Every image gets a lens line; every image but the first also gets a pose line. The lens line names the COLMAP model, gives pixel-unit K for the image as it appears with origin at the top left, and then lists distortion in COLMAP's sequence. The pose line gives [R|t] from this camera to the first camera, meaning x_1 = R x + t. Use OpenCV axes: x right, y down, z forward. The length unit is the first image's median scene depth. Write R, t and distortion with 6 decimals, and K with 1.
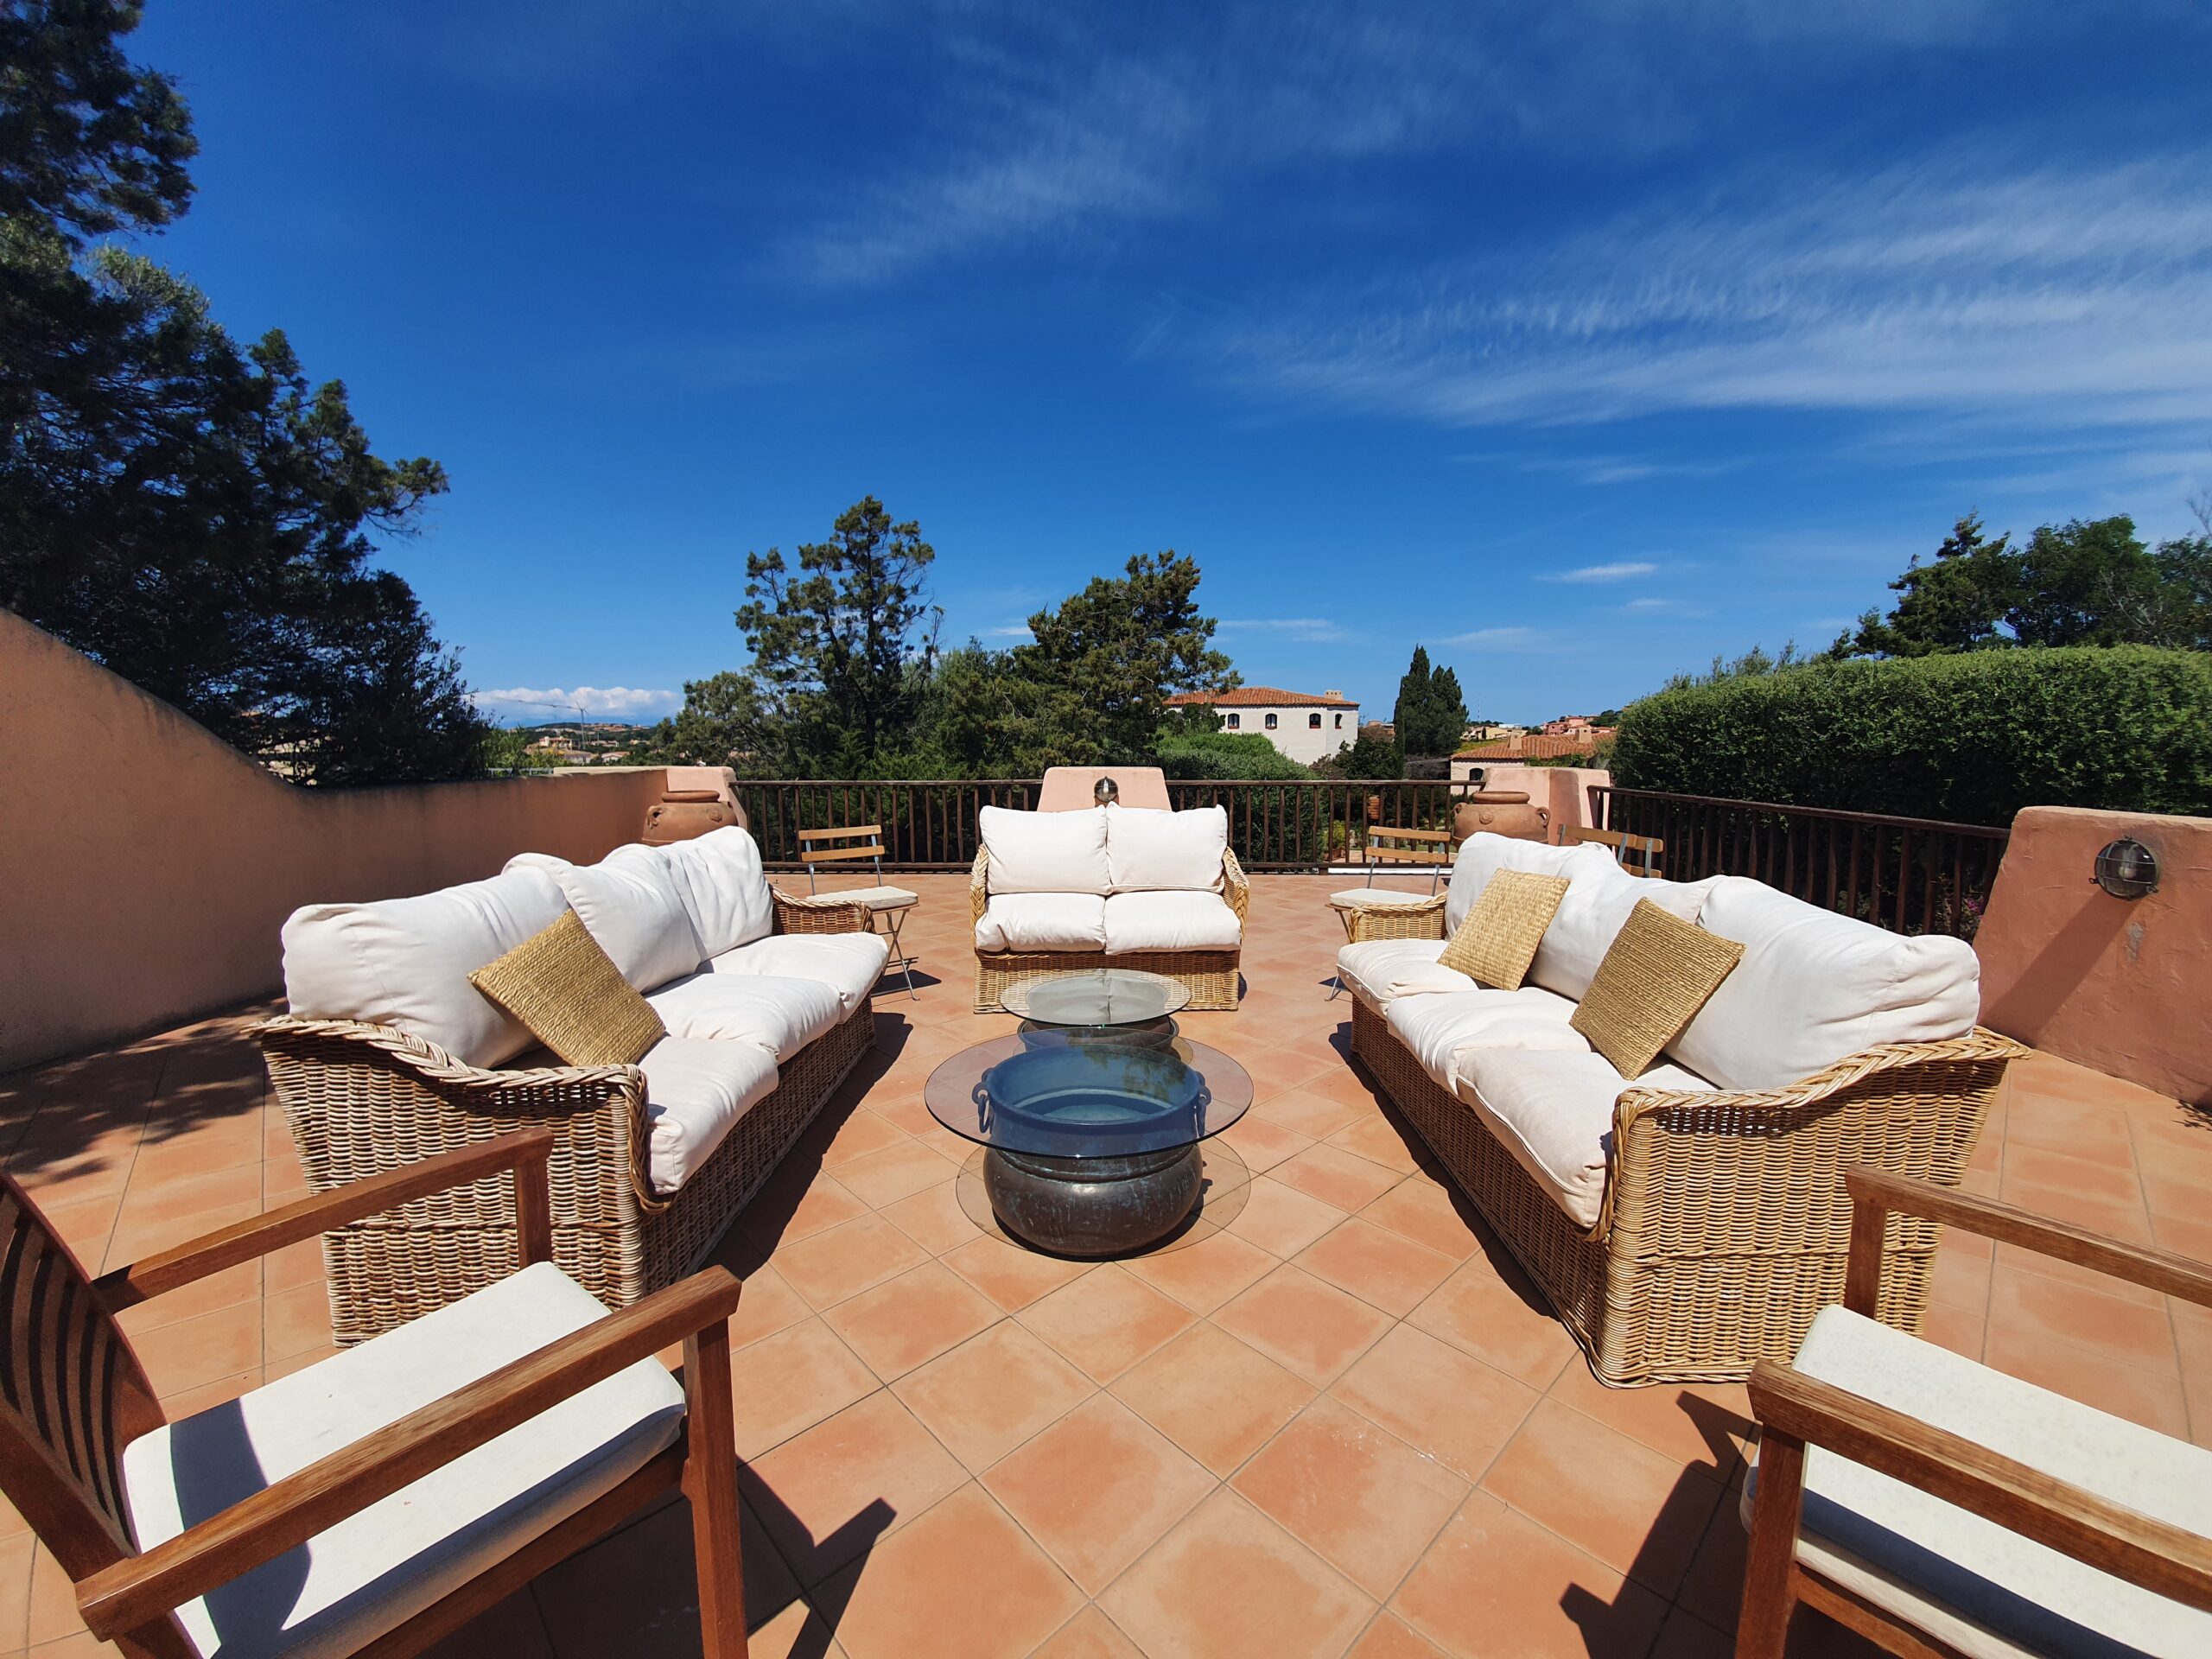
lens RADIAL K [[892.9, 0, 1106.0], [0, 892.9, 829.5], [0, 0, 1]] dist [-0.021784, 0.000080]
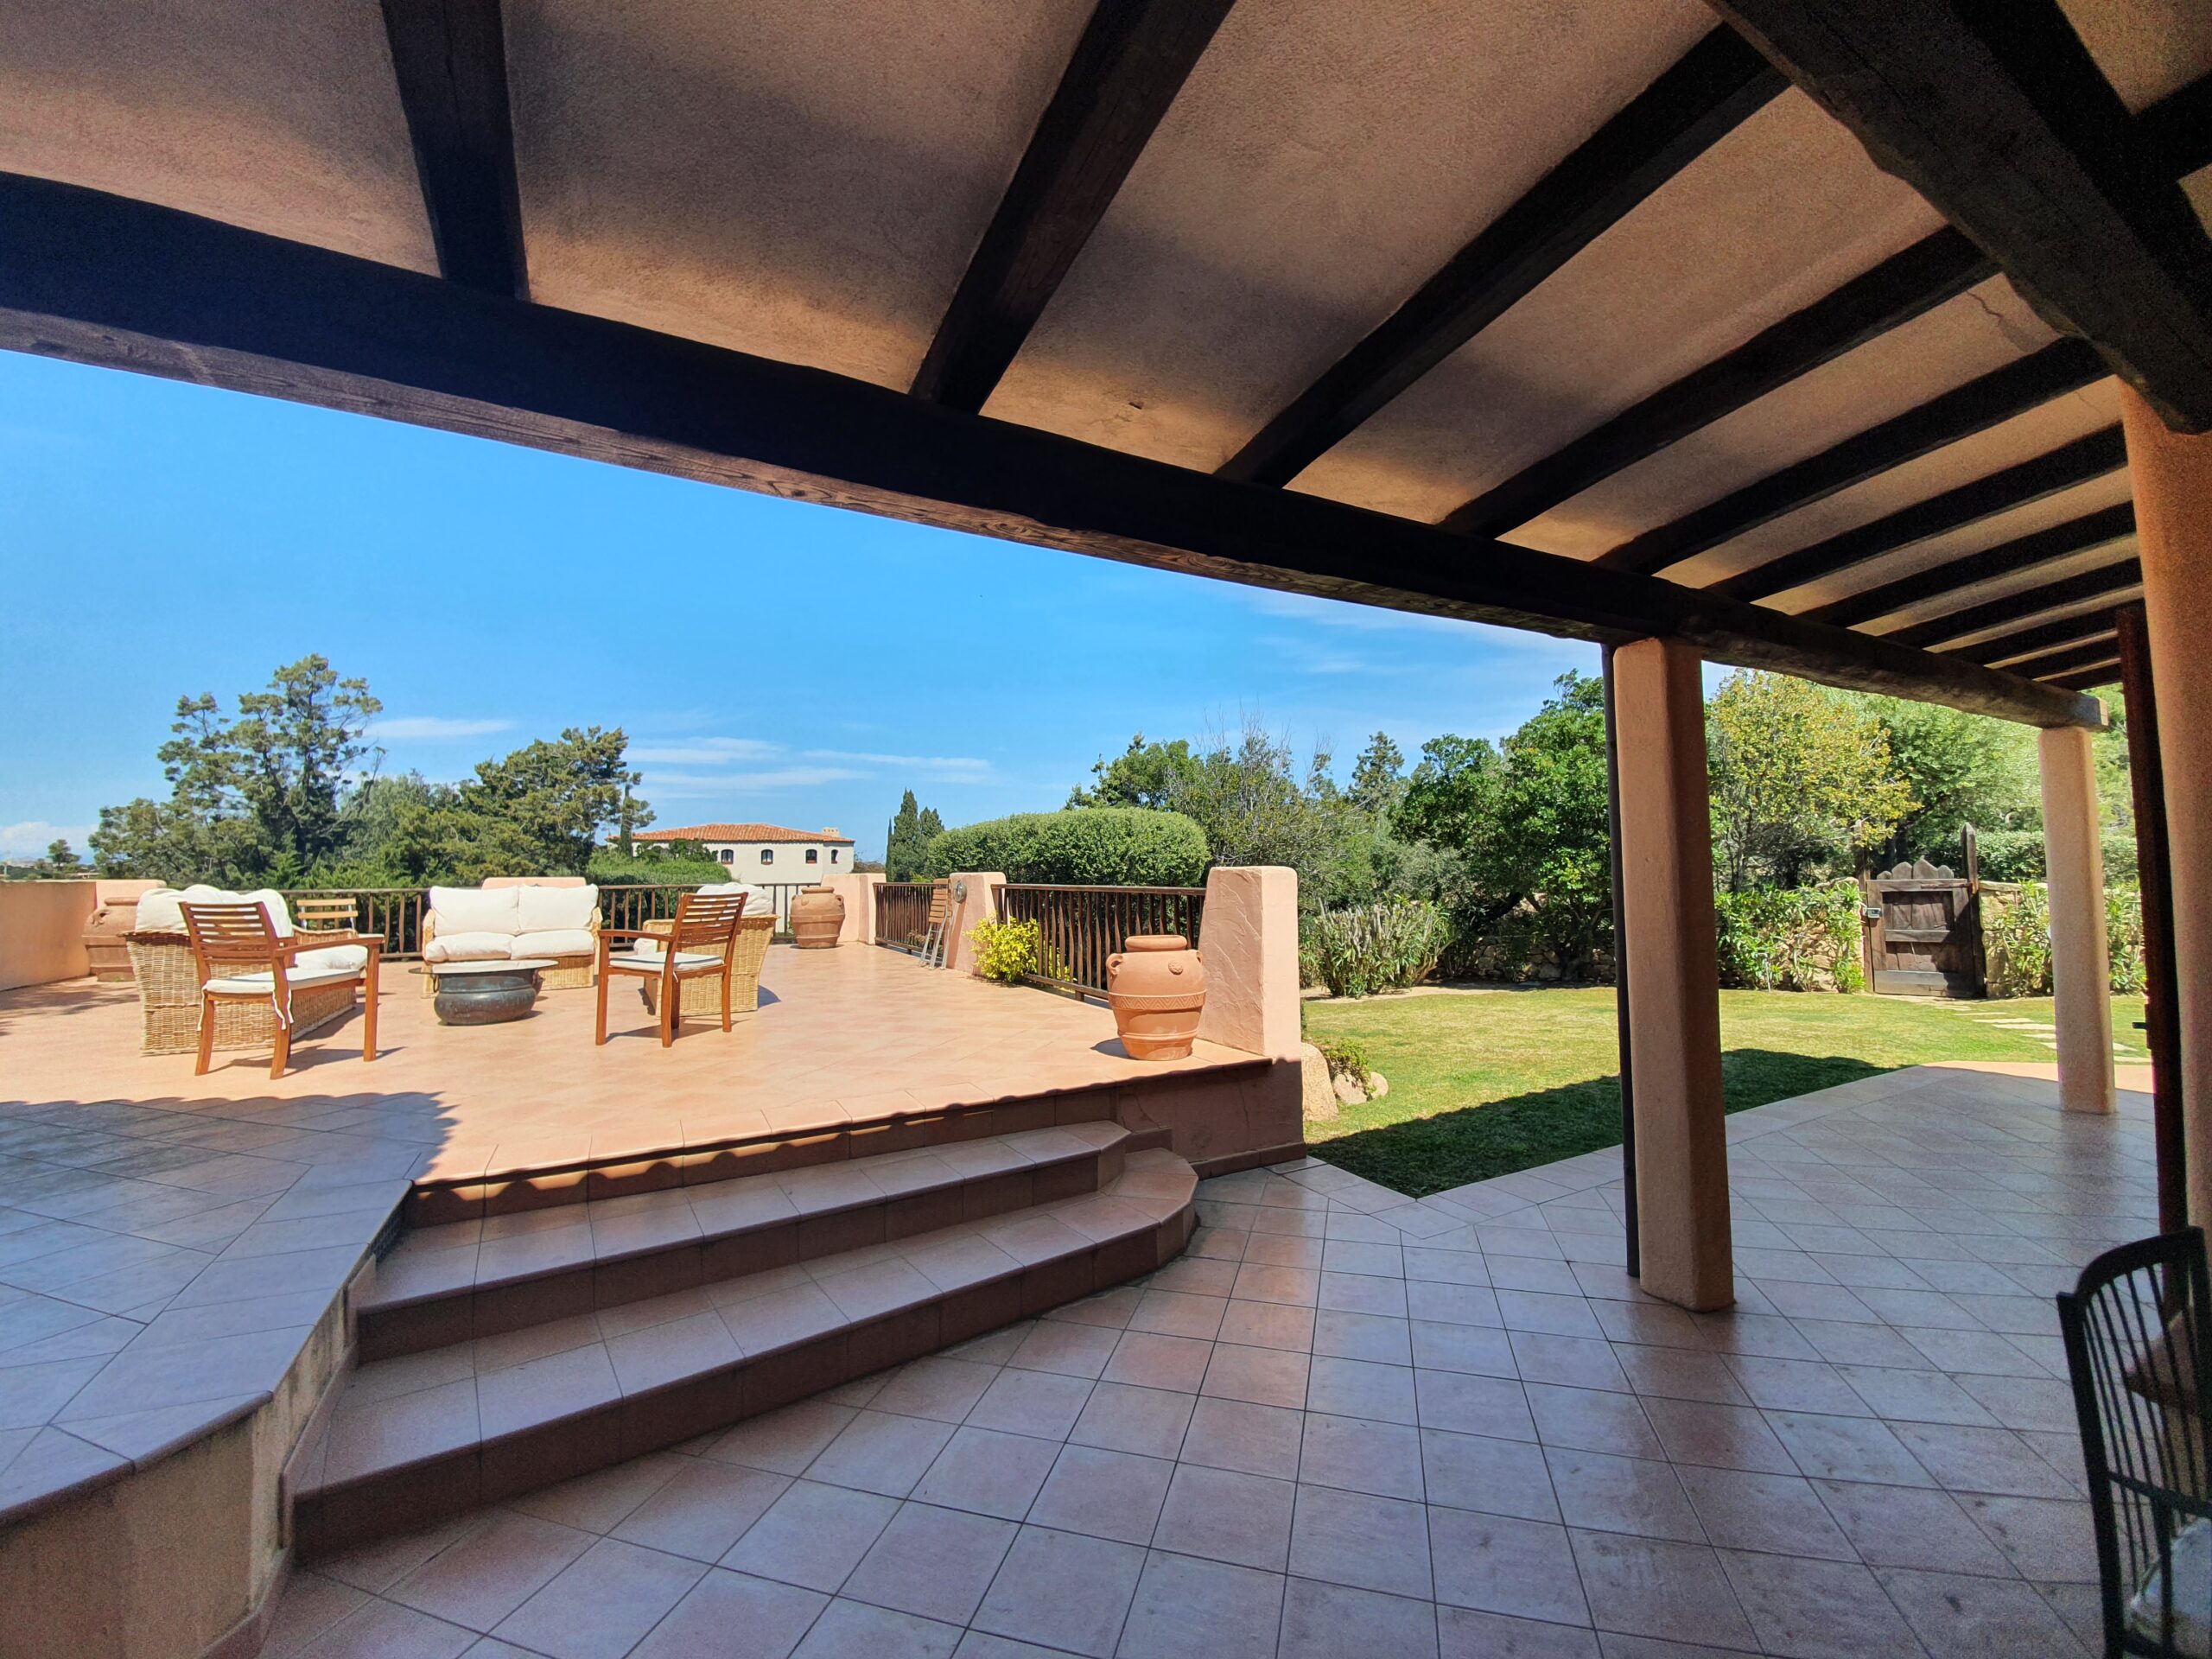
lens RADIAL K [[877.2, 0, 1113.6], [0, 877.2, 819.0], [0, 0, 1]] dist [0.000338, -0.011210]
pose [[0.857530, 0.022077, 0.513960, 0.054279], [0.063194, 0.986991, -0.147833, 0.080054], [-0.510537, 0.159251, 0.844980, -0.503227]]
